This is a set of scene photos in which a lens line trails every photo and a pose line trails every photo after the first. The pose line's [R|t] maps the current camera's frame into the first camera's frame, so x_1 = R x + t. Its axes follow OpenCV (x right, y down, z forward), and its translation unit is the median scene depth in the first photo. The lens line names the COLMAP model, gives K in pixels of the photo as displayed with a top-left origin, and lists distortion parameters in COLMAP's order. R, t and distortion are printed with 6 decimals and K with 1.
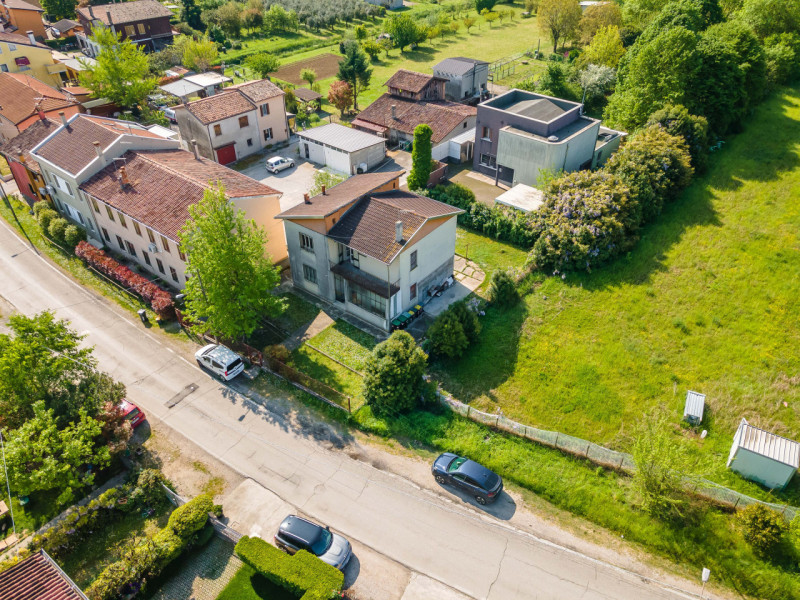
lens RADIAL K [[582.5, 0, 400.0], [0, 582.5, 300.0], [0, 0, 1]] dist [0.011554, 0.051385]
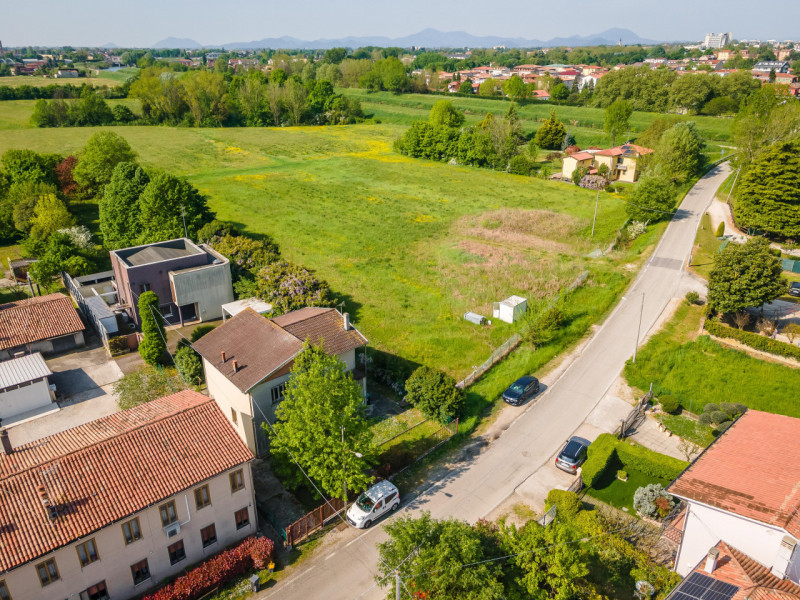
lens RADIAL K [[582.5, 0, 400.0], [0, 582.5, 300.0], [0, 0, 1]] dist [0.011554, 0.051385]
pose [[0.195952, -0.381661, 0.903293, -1.152141], [0.602614, 0.773559, 0.196120, -0.350351], [-0.773602, 0.505907, 0.381574, 0.488517]]
